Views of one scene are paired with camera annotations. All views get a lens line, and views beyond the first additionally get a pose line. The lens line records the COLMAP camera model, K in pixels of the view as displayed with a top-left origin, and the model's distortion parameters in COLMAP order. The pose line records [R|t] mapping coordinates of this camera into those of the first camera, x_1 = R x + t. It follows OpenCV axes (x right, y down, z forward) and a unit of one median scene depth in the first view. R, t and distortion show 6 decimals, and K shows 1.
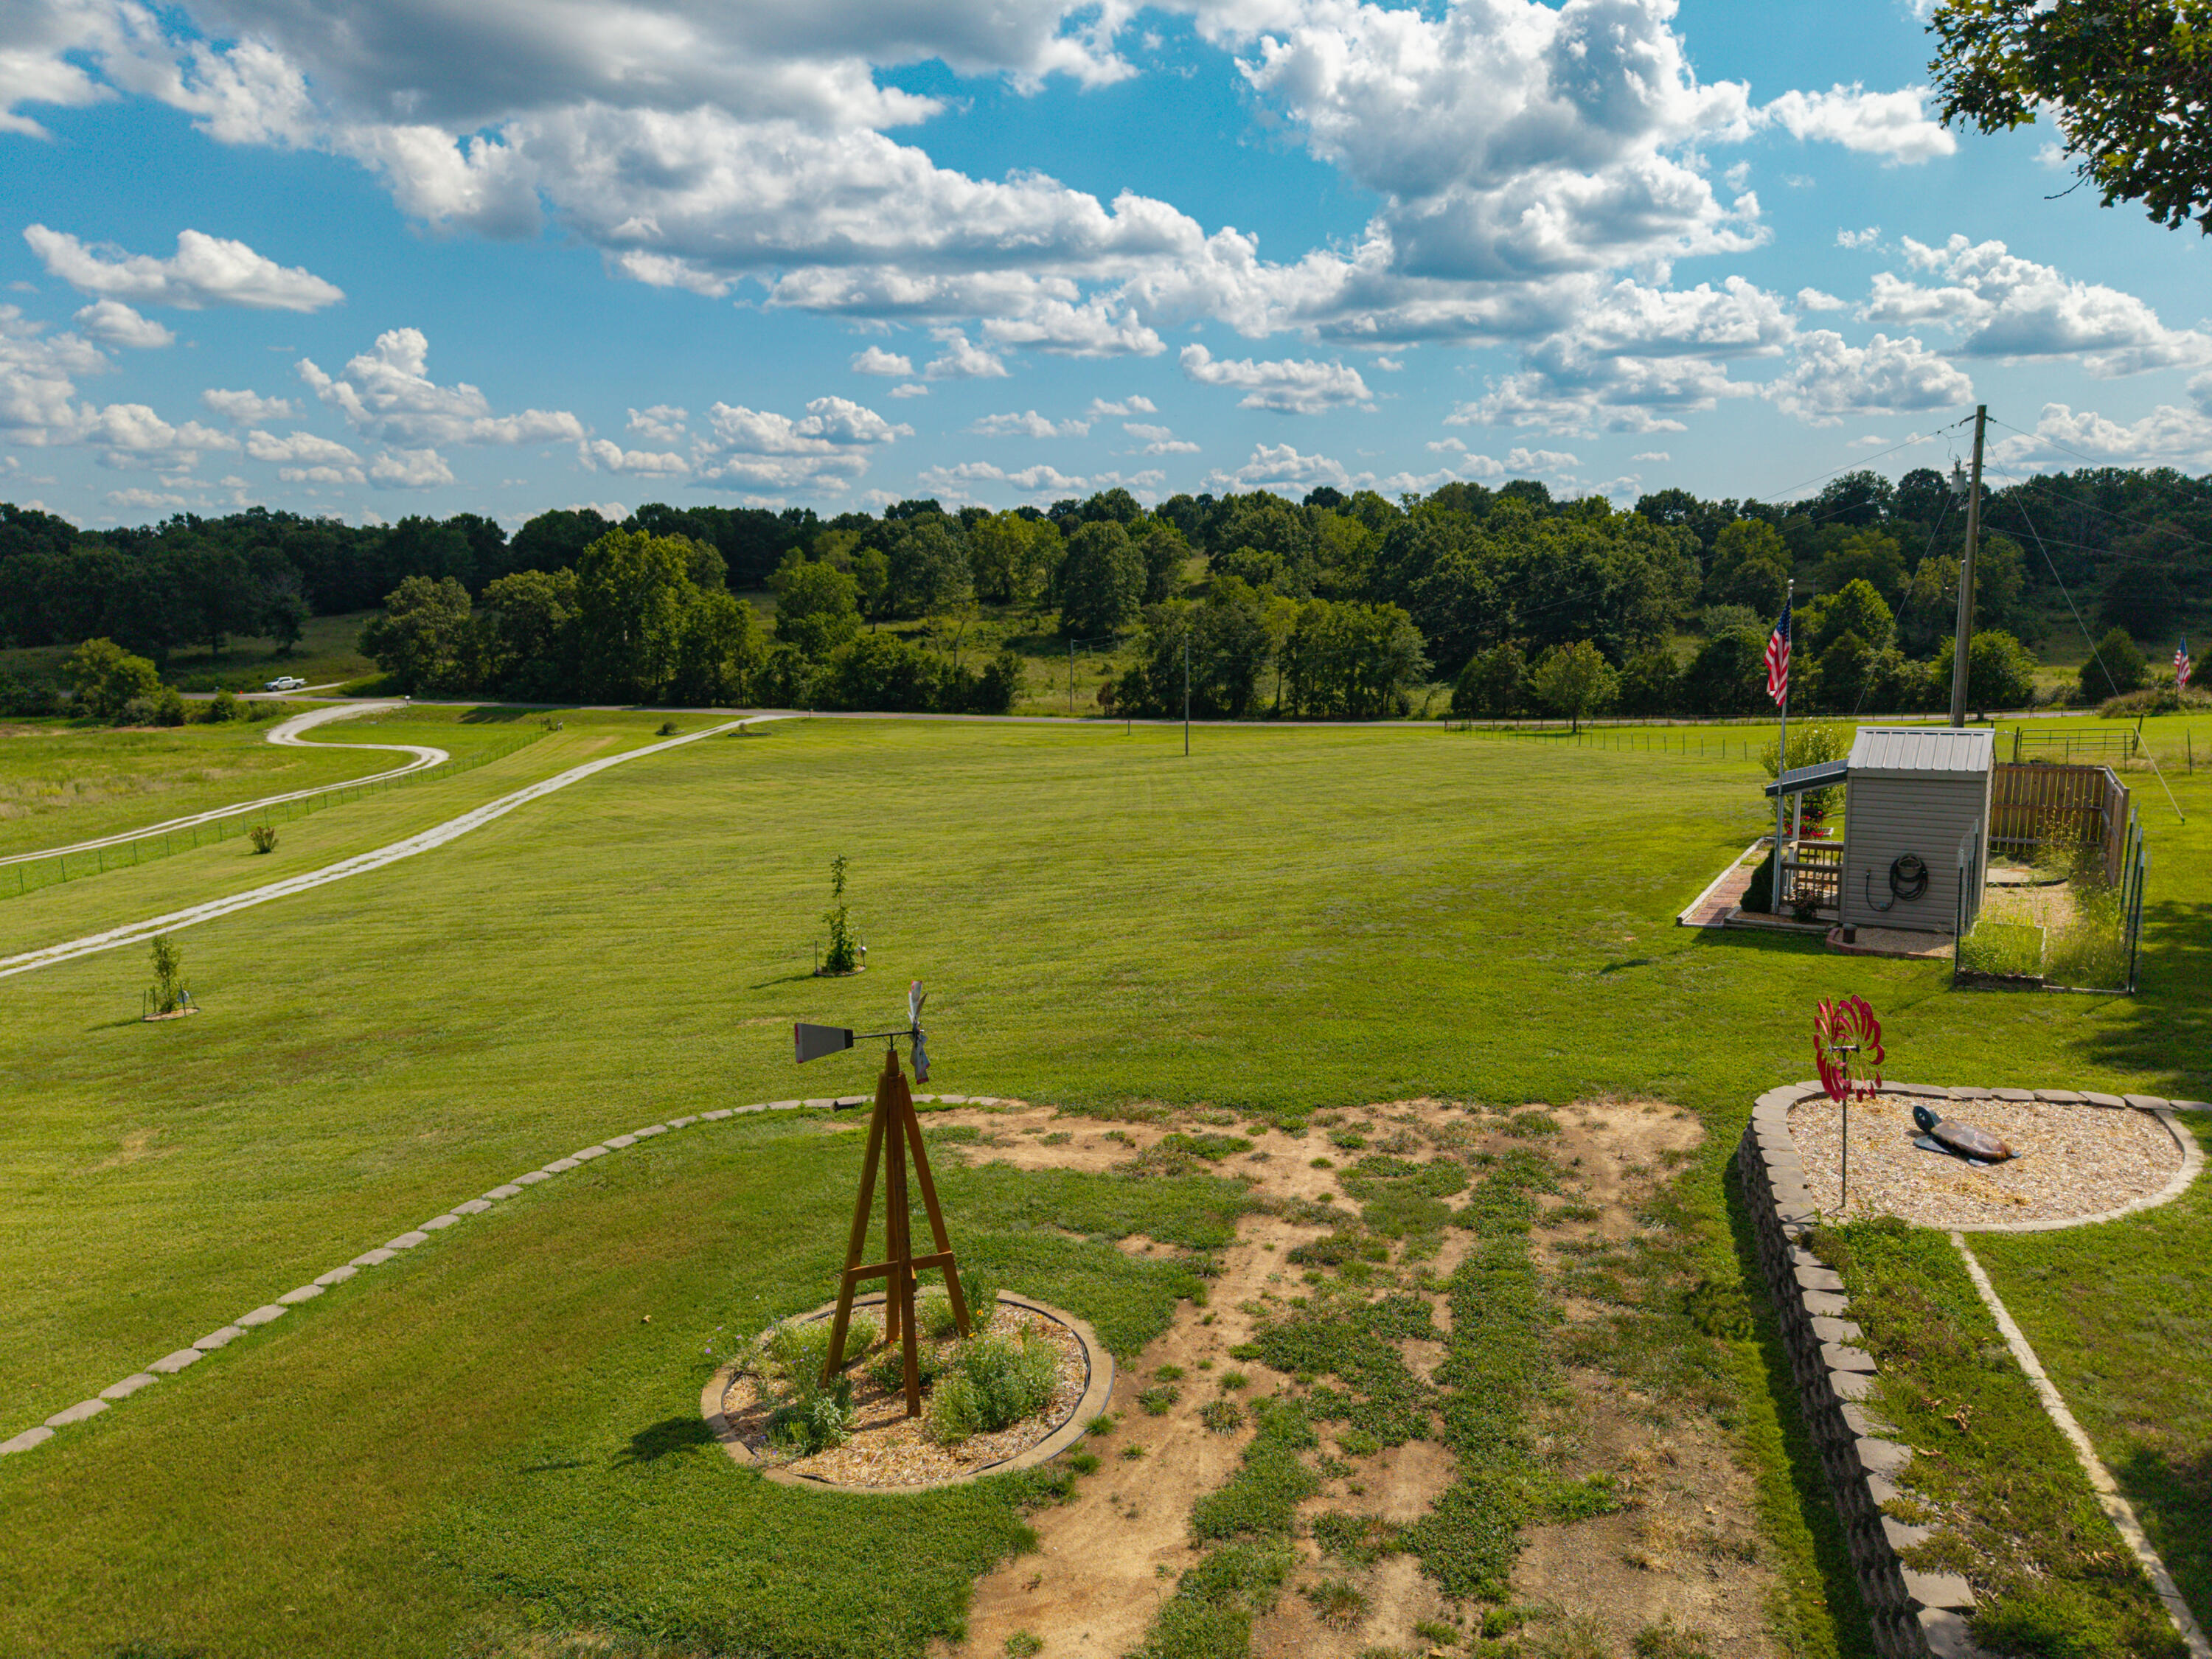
lens RADIAL K [[1488.4, 0, 1101.5], [0, 1488.4, 832.6], [0, 0, 1]] dist [0.002386, -0.007527]
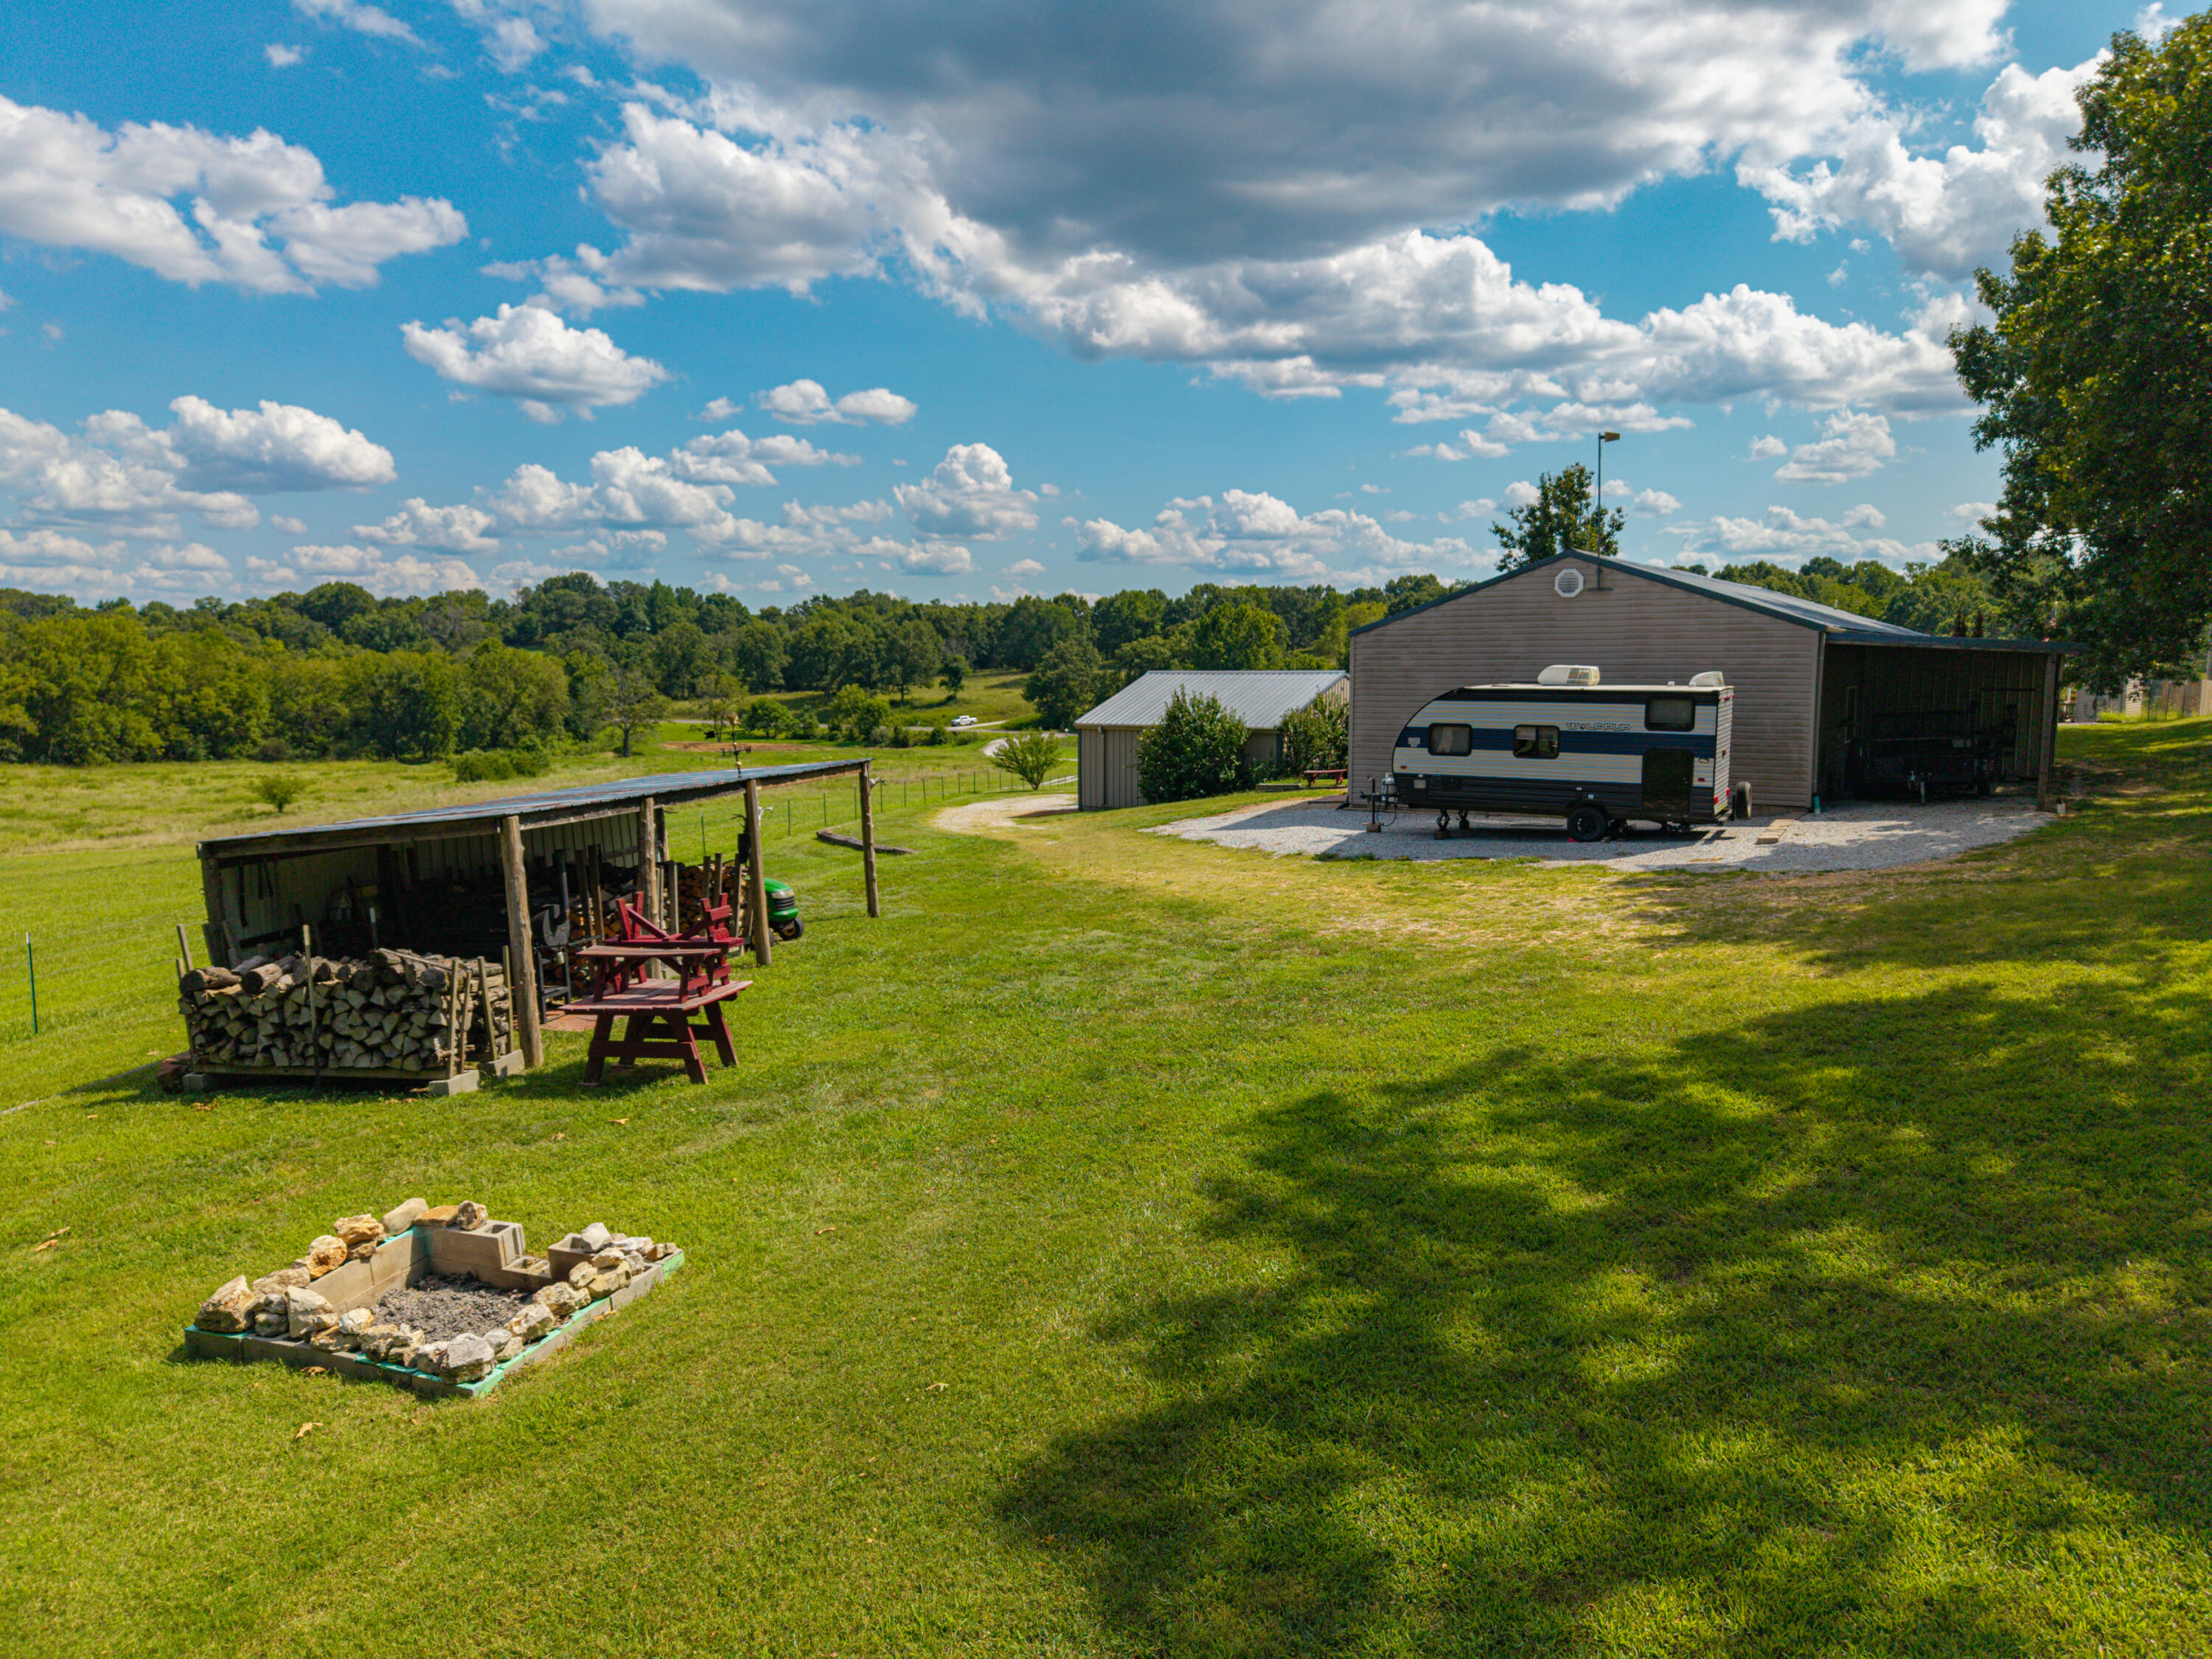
lens RADIAL K [[1488.4, 0, 1087.9], [0, 1488.4, 833.1], [0, 0, 1]] dist [0.002386, -0.007527]
pose [[0.954416, 0.035275, -0.296387, -0.037216], [-0.049614, 0.997927, -0.040995, 0.040434], [0.294327, 0.053832, 0.954188, -0.190857]]
